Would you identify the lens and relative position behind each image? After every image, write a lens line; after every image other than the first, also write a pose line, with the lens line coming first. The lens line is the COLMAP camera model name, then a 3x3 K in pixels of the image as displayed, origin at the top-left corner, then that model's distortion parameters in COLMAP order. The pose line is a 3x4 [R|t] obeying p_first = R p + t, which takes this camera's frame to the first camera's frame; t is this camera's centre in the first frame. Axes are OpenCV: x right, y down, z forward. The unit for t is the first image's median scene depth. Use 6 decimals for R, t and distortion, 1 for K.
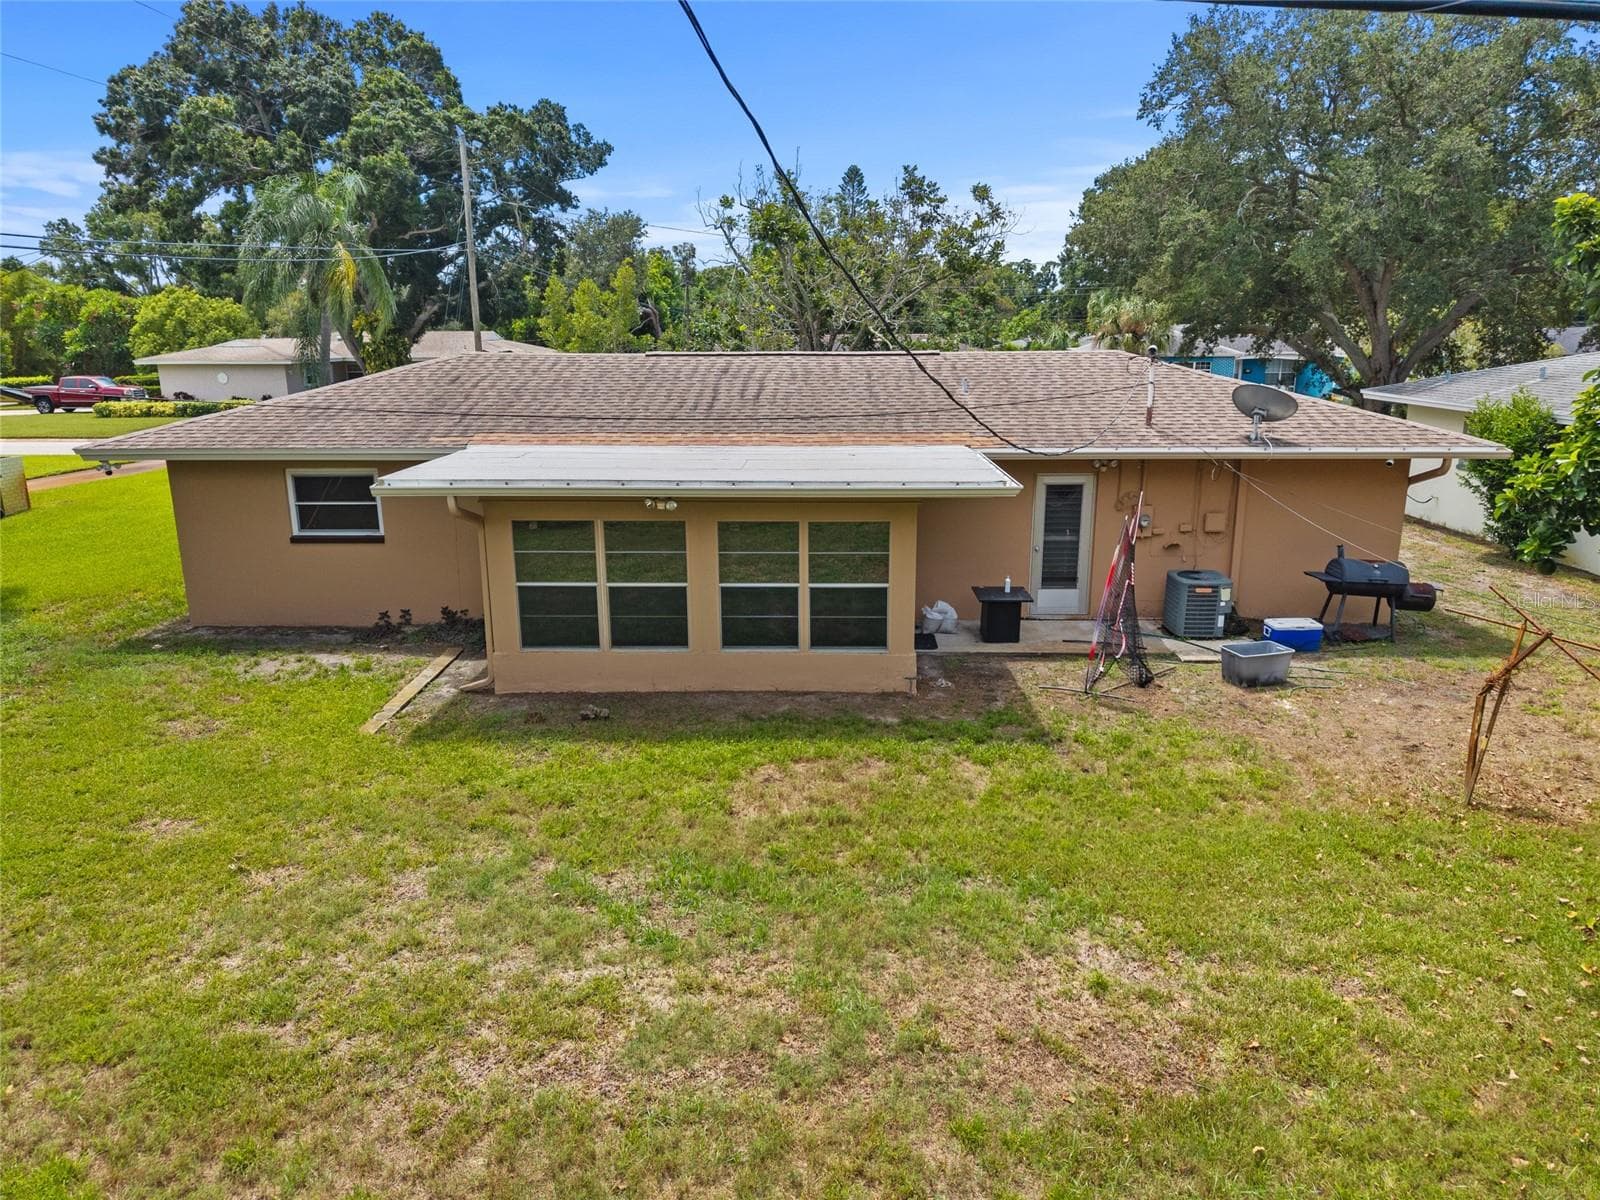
lens RADIAL K [[1026.2, 0, 793.7], [0, 1026.2, 602.9], [0, 0, 1]] dist [0.026744, -0.019505]
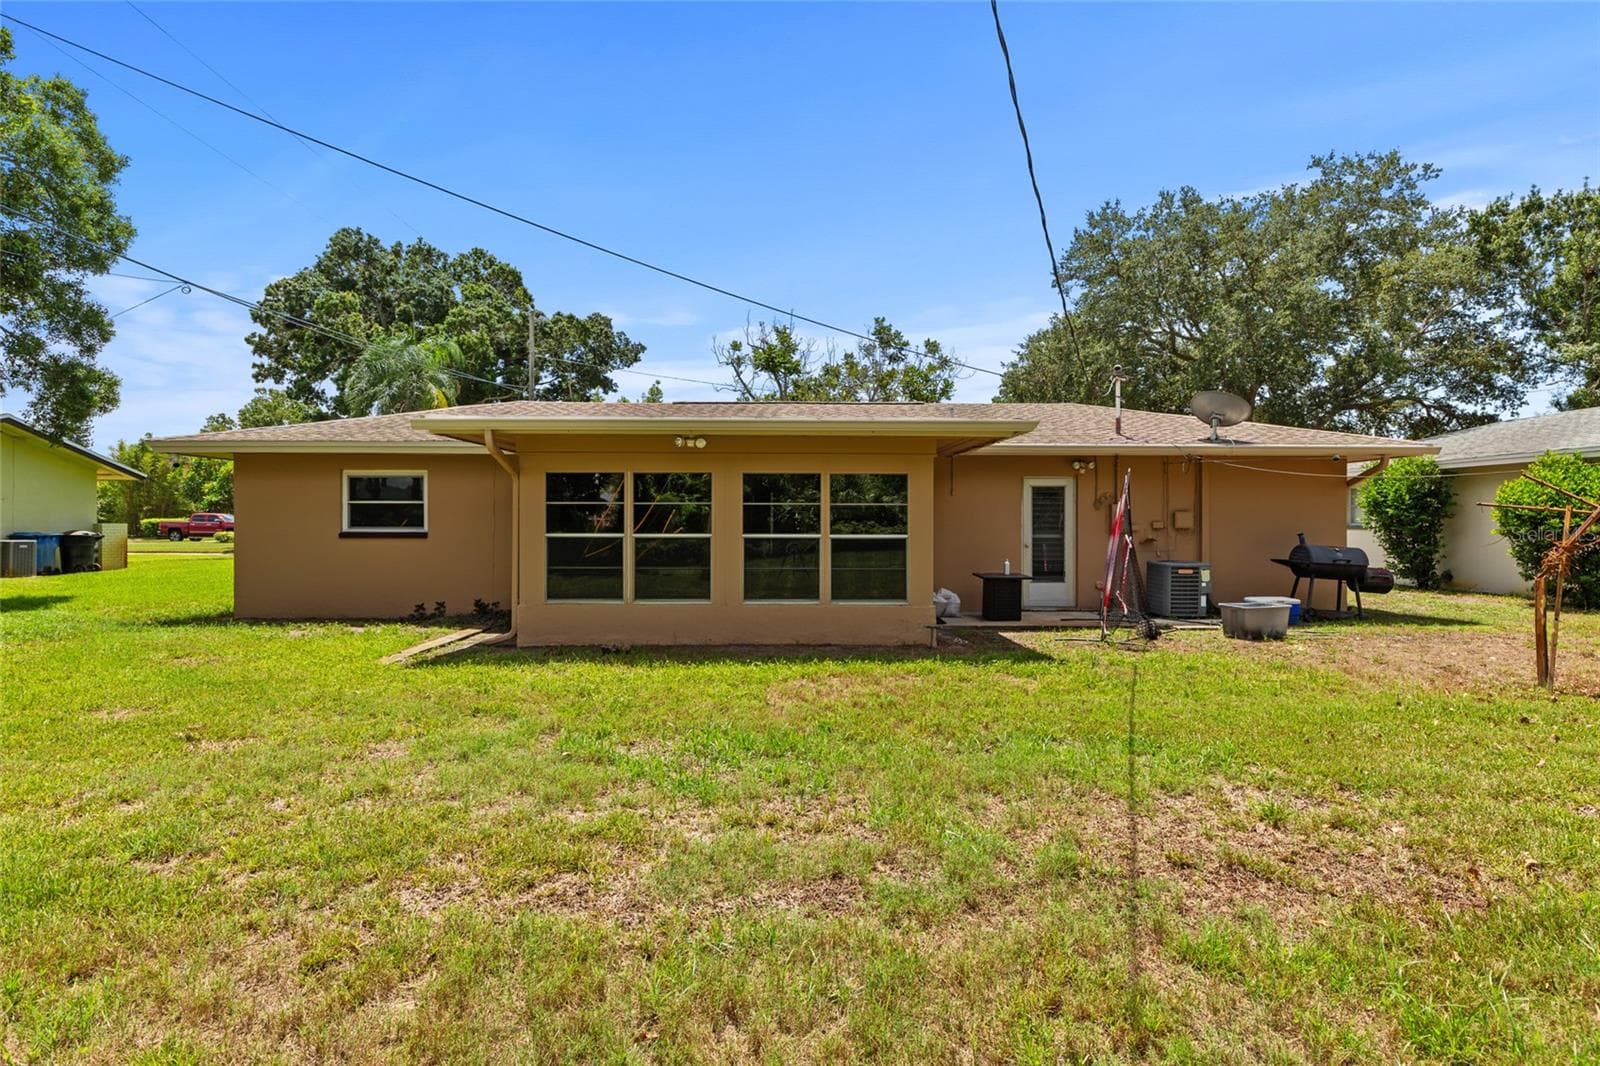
lens RADIAL K [[801.8, 0, 800.0], [0, 801.8, 533.0], [0, 0, 1]] dist [-0.000161, 0.000437]
pose [[0.999462, 0.004782, 0.032435, -0.035599], [0.002984, 0.971934, -0.235233, 0.143586], [-0.032650, 0.235203, 0.971398, 0.179634]]
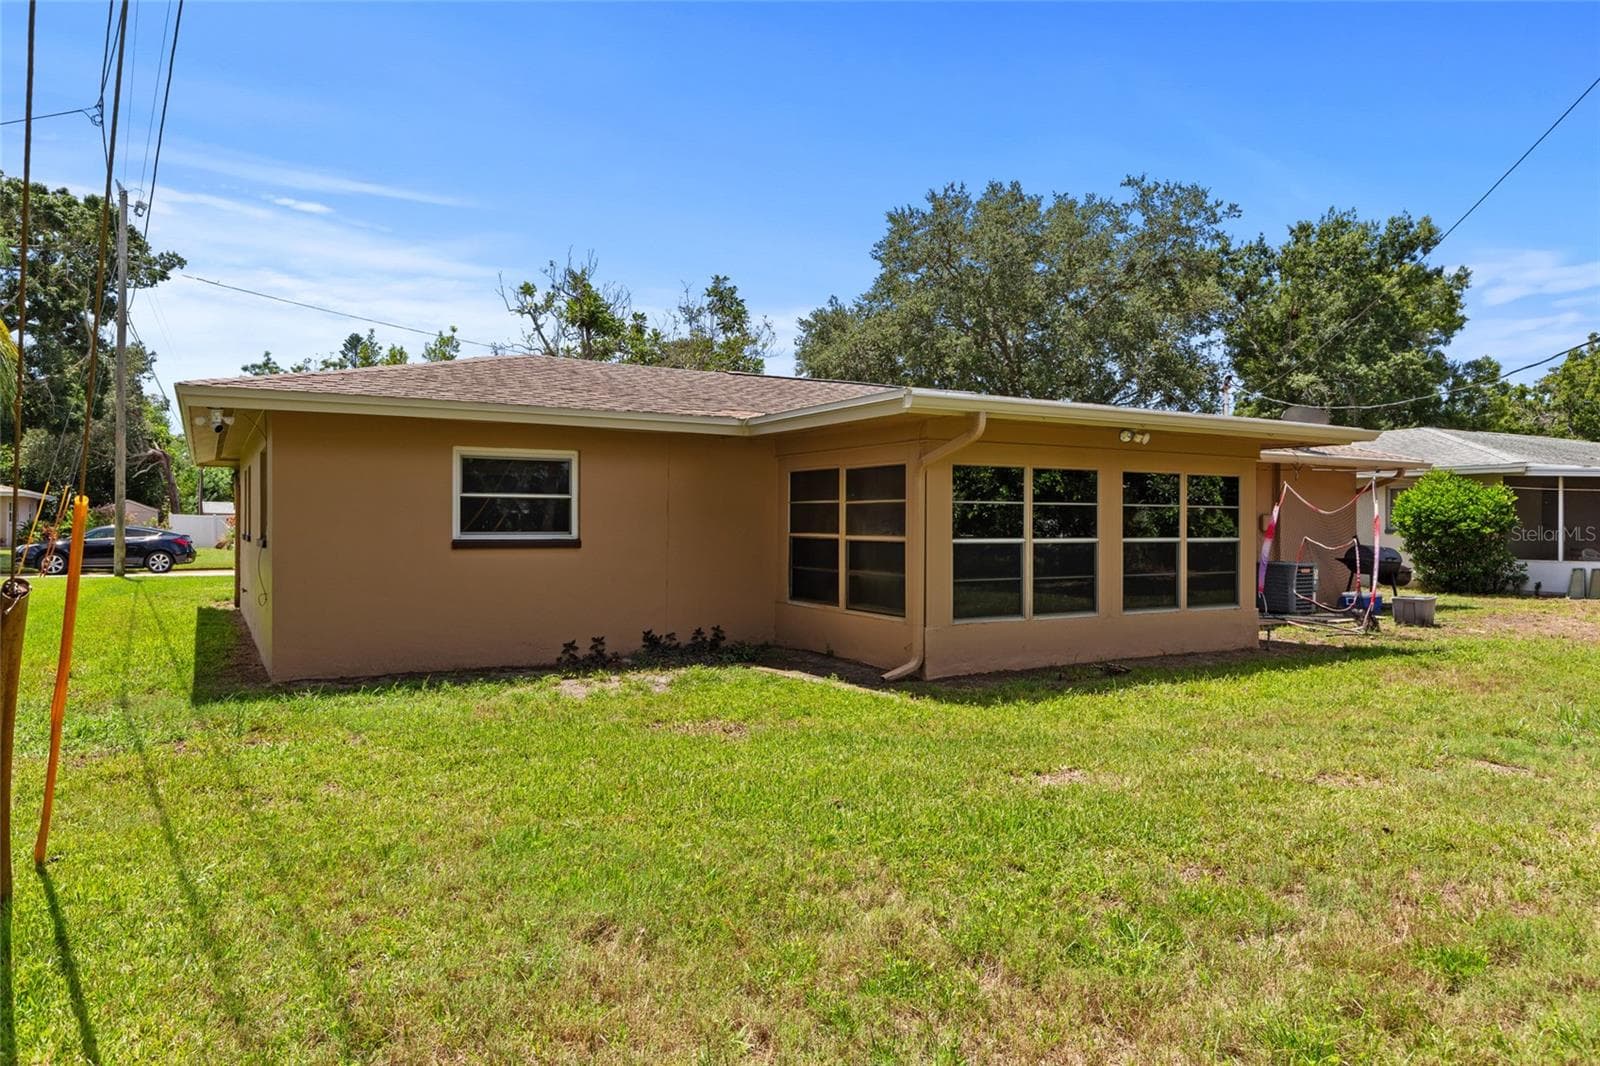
lens RADIAL K [[995.6, 0, 800.0], [0, 995.6, 533.0], [0, 0, 1]] dist [0.003193, 0.001886]
pose [[0.856583, 0.001552, 0.516006, -0.673966], [0.122762, 0.970671, -0.206707, 0.108771], [-0.501193, 0.240407, 0.831270, 0.326754]]
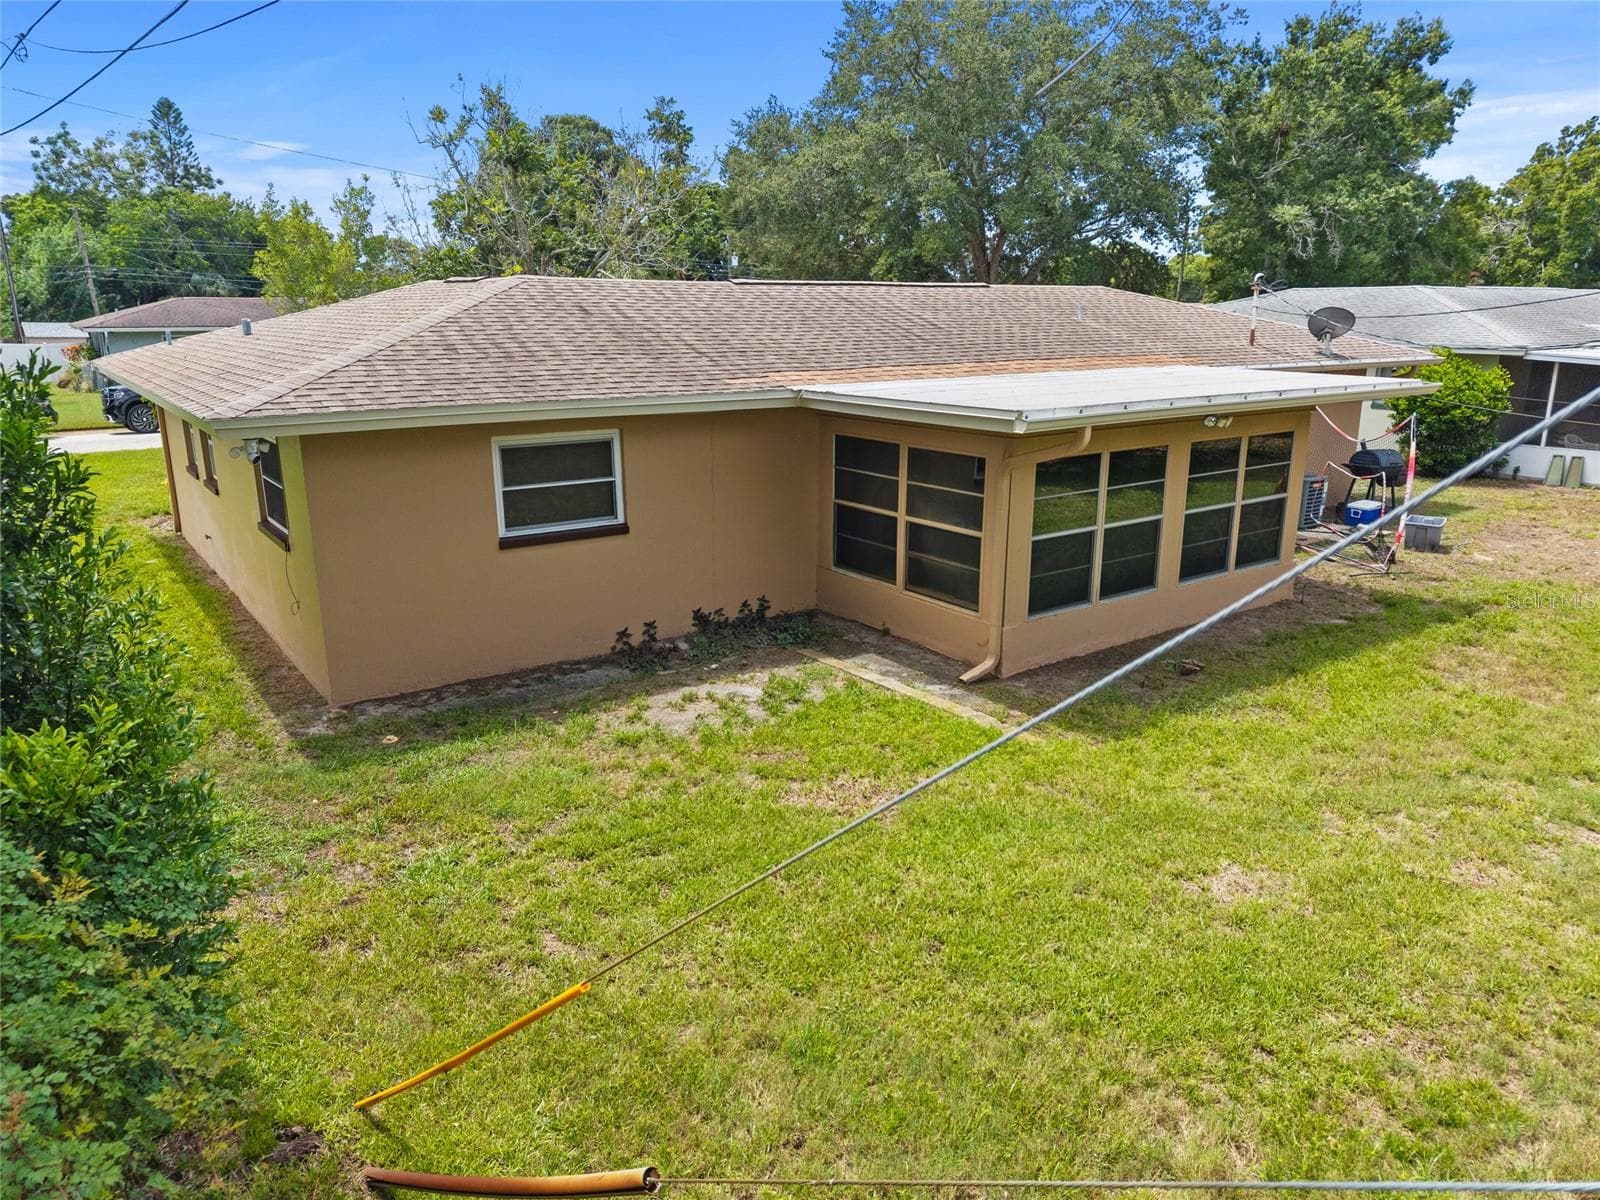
lens RADIAL K [[1043.2, 0, 795.0], [0, 1043.2, 603.2], [0, 0, 1]] dist [0.038567, -0.036889]
pose [[0.805712, -0.155705, 0.571476, -0.768662], [0.147416, 0.987184, 0.061129, -0.039376], [-0.573670, 0.034992, 0.818339, 0.362426]]
